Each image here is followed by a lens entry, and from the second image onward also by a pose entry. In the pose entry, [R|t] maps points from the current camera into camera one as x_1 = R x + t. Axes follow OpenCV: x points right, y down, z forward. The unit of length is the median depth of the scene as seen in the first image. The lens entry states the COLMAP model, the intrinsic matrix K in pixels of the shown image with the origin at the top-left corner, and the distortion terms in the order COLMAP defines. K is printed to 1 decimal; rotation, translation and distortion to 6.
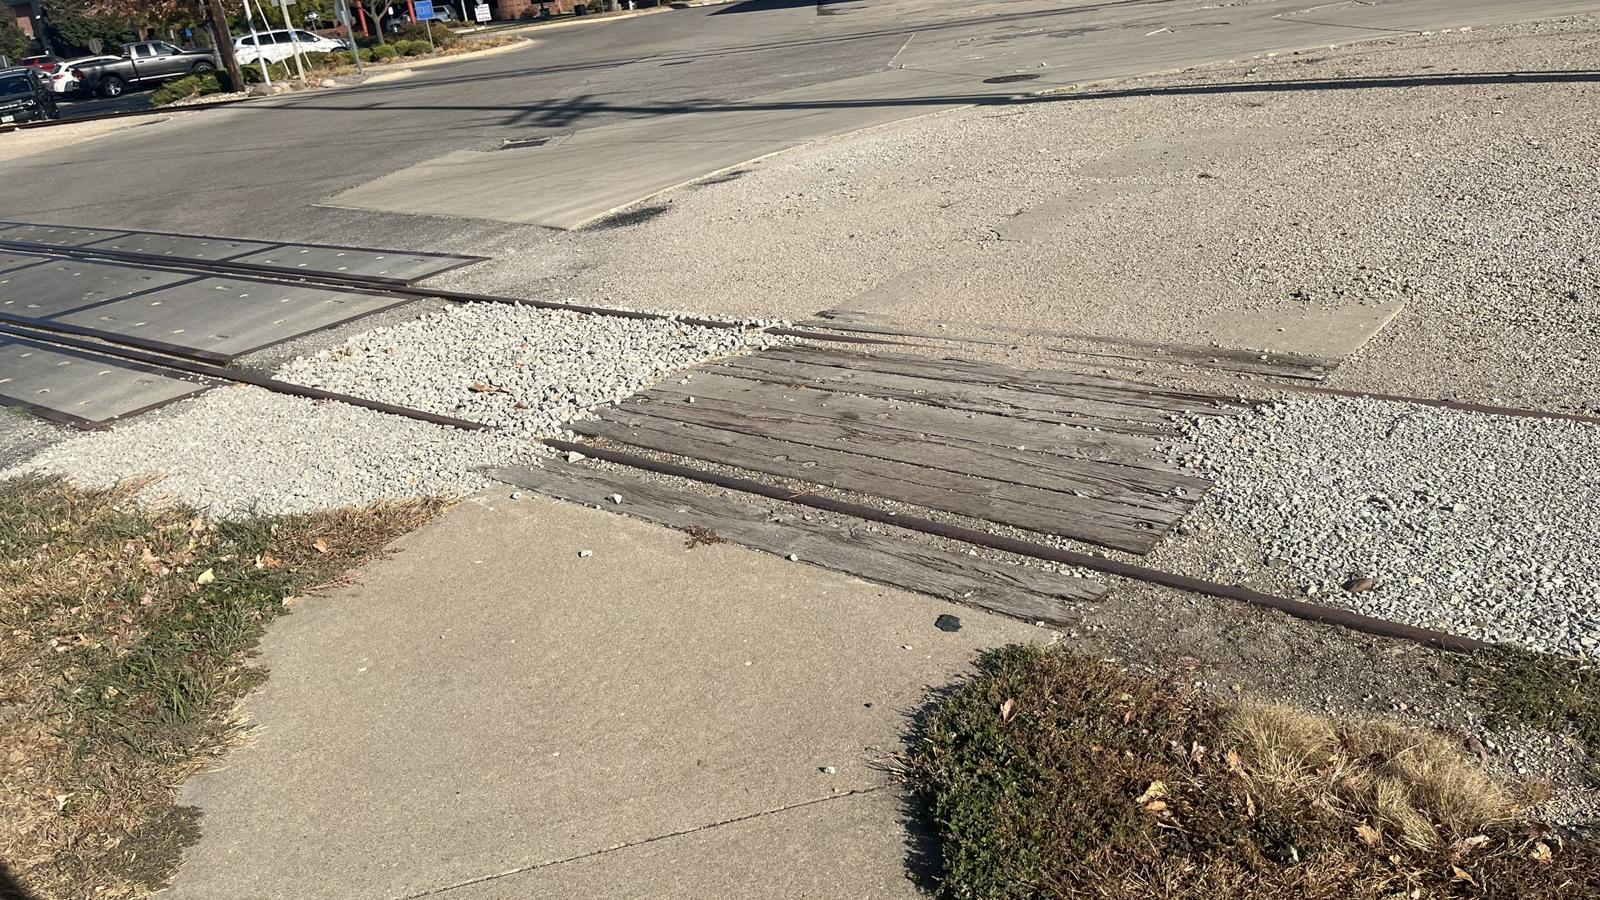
lens RADIAL K [[1202.0, 0, 792.2], [0, 1202.0, 439.3], [0, 0, 1]] dist [0.071523, -0.093890]
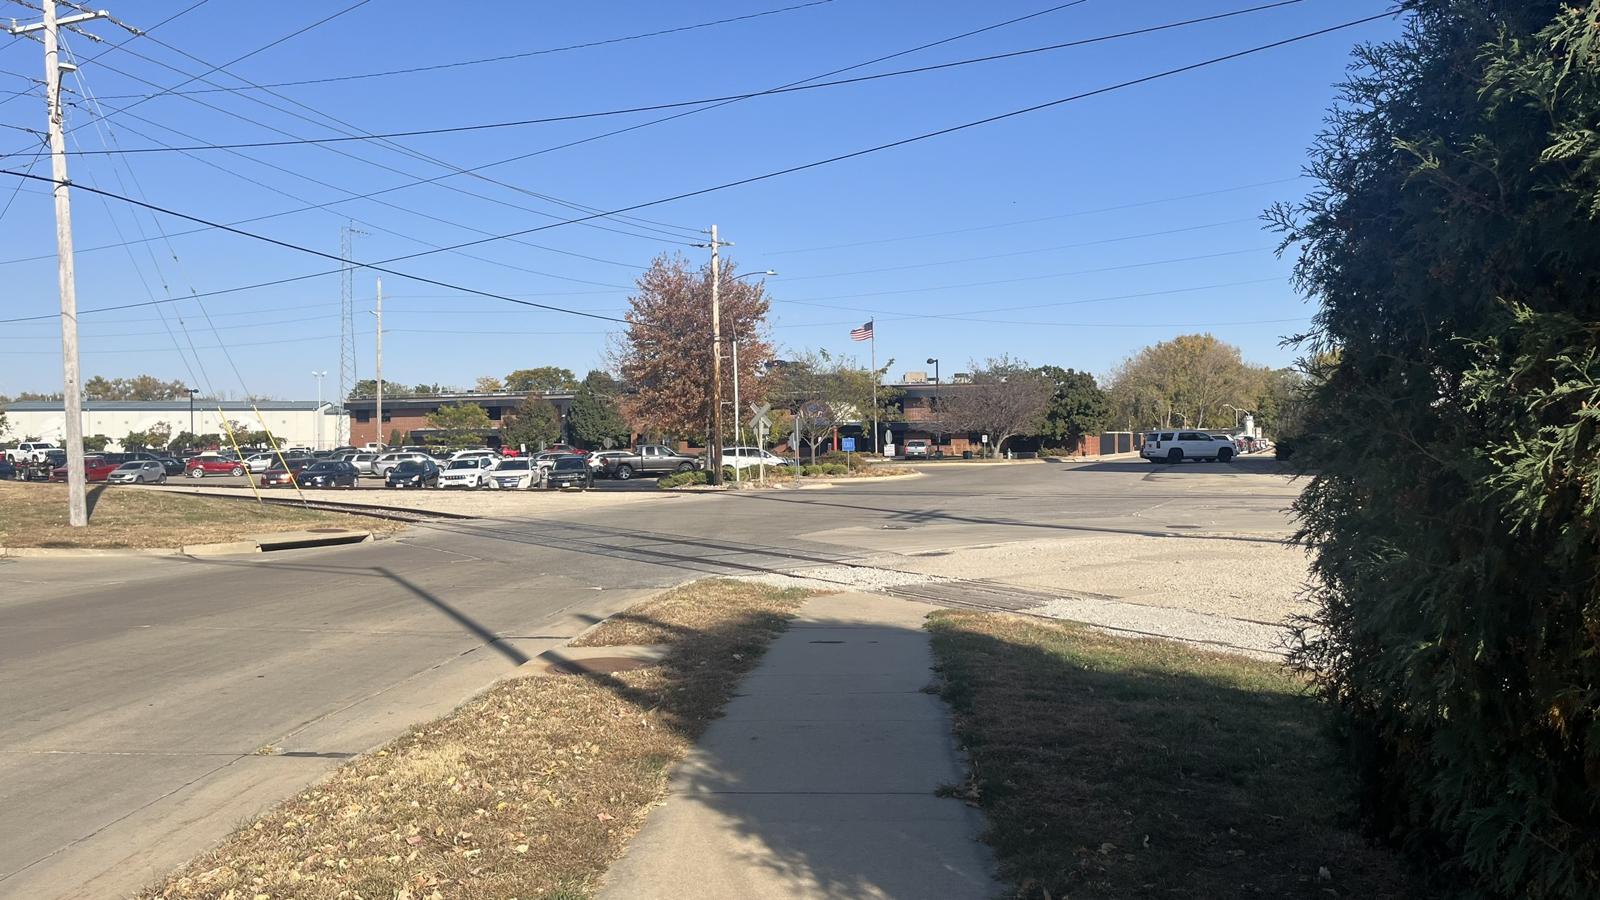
lens RADIAL K [[1202.0, 0, 792.2], [0, 1202.0, 439.3], [0, 0, 1]] dist [0.071523, -0.093890]
pose [[0.944067, 0.102427, -0.313444, 0.067904], [-0.203957, 0.928282, -0.310958, 0.082850], [0.259114, 0.357494, 0.897250, -0.257124]]
